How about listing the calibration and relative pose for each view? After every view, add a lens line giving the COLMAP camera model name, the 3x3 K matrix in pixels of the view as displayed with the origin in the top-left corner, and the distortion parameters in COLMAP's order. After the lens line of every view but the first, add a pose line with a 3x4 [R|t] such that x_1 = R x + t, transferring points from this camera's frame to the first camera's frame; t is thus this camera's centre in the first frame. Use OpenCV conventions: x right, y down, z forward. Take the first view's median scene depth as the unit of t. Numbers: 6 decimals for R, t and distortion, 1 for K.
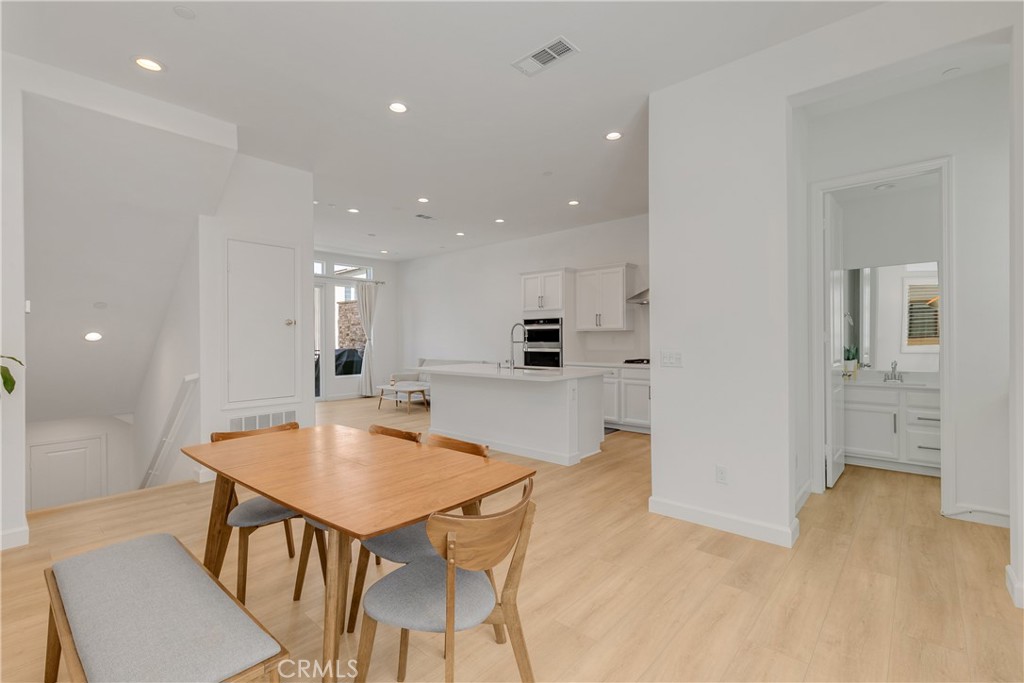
lens RADIAL K [[455.4, 0, 512.3], [0, 455.4, 338.8], [0, 0, 1]] dist [-0.000618, 0.000124]
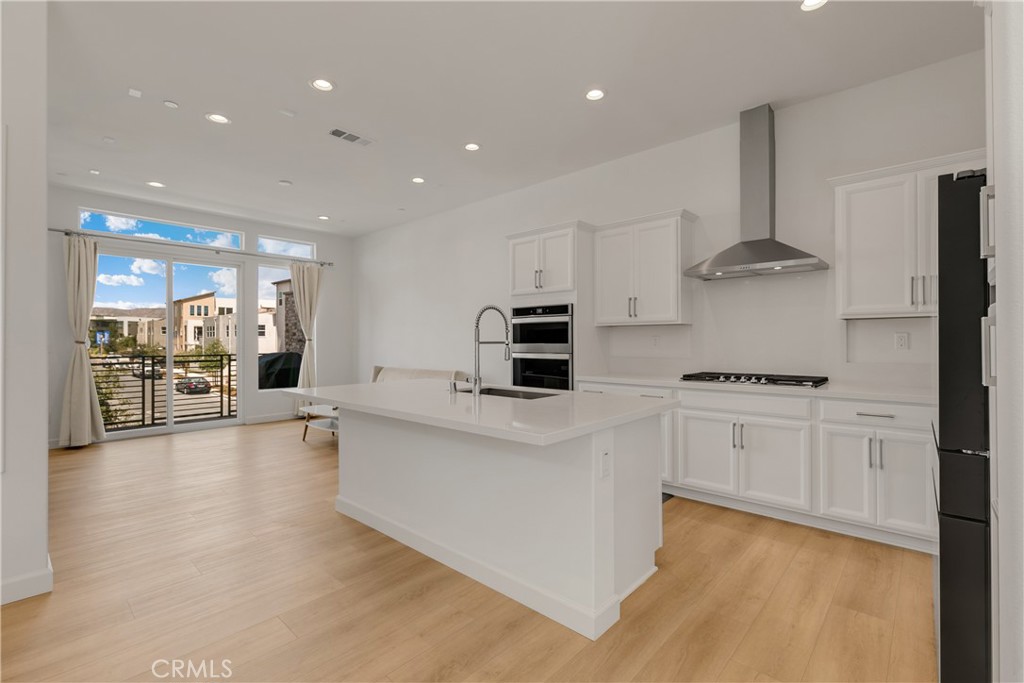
lens RADIAL K [[457.2, 0, 513.6], [0, 457.2, 339.0], [0, 0, 1]] dist [-0.000707, -0.000024]
pose [[0.999960, 0.002251, -0.008690, 0.034623], [-0.002300, 0.999982, -0.005628, 0.004885], [0.008678, 0.005648, 0.999946, 0.381062]]
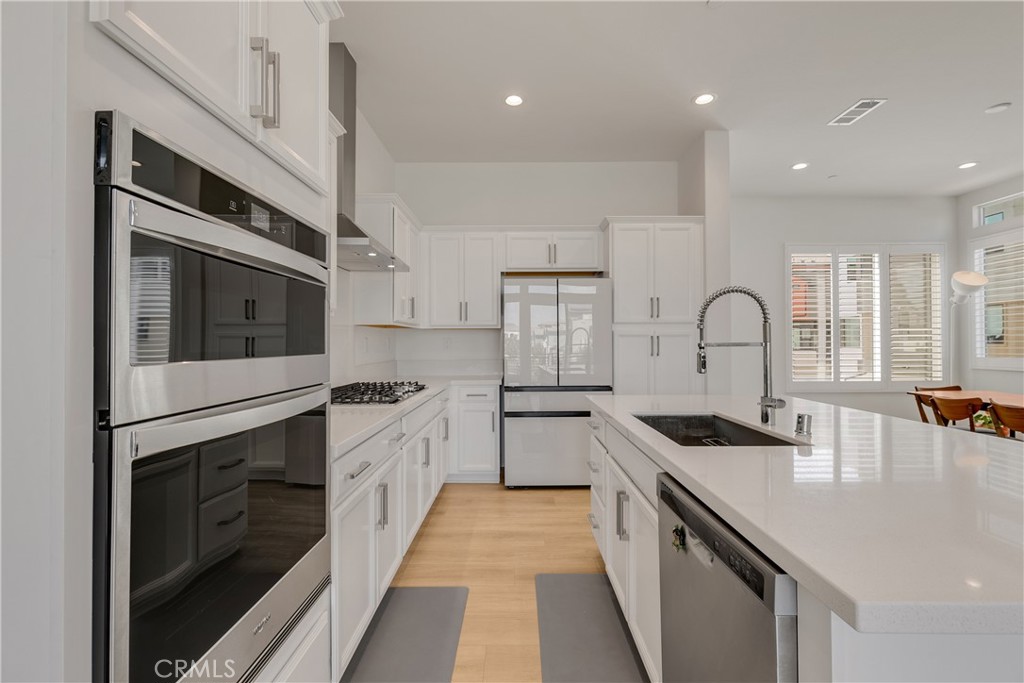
lens RADIAL K [[455.4, 0, 512.3], [0, 455.4, 338.8], [0, 0, 1]] dist [-0.000618, 0.000124]
pose [[-0.662267, 0.016180, 0.749093, -0.100031], [0.010713, 0.999869, -0.012125, 0.003738], [-0.749191, -0.000005, -0.662354, 1.064983]]
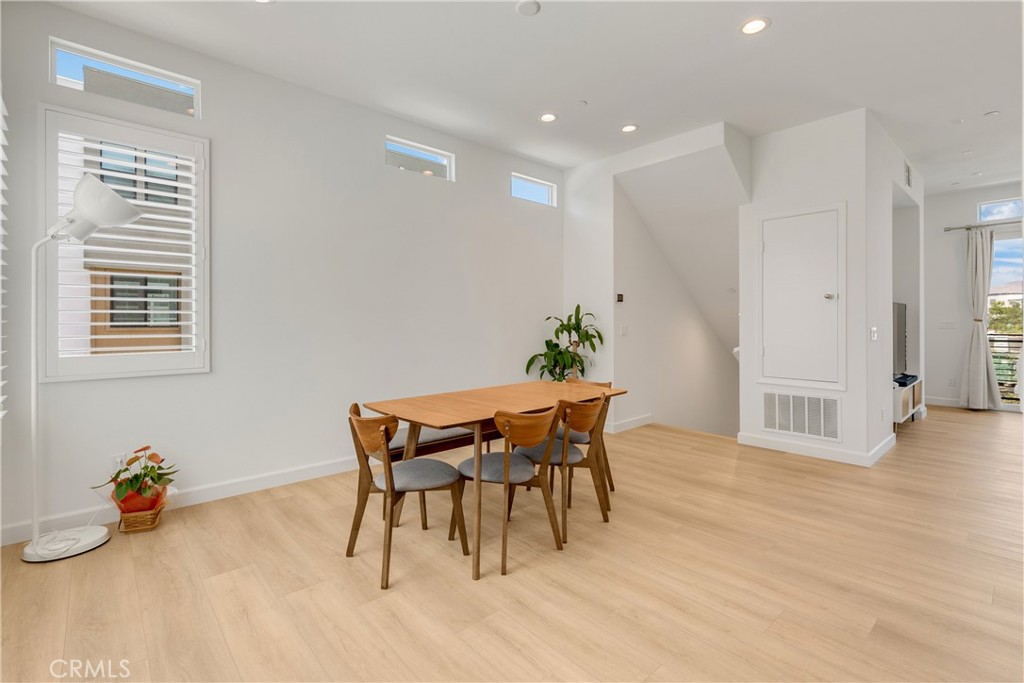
lens RADIAL K [[463.7, 0, 510.3], [0, 463.7, 320.5], [0, 0, 1]] dist [0.000351, 0.000202]
pose [[-0.114434, 0.002762, -0.993427, 0.311403], [0.002759, 0.999993, 0.002463, 0.003652], [0.993427, -0.002459, -0.114441, 0.338104]]
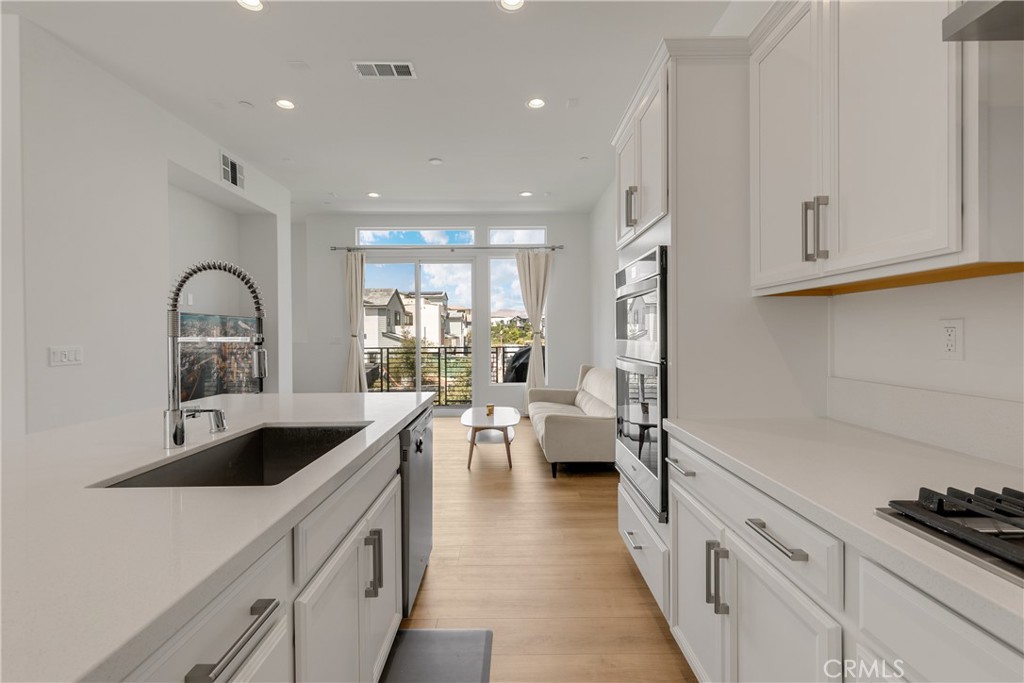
lens RADIAL K [[455.4, 0, 512.3], [0, 455.4, 338.8], [0, 0, 1]] dist [-0.000618, 0.000124]
pose [[0.667635, 0.009167, -0.744432, 0.242734], [-0.000770, 0.999932, 0.011622, 0.002765], [0.744488, -0.007185, 0.667597, 0.761197]]
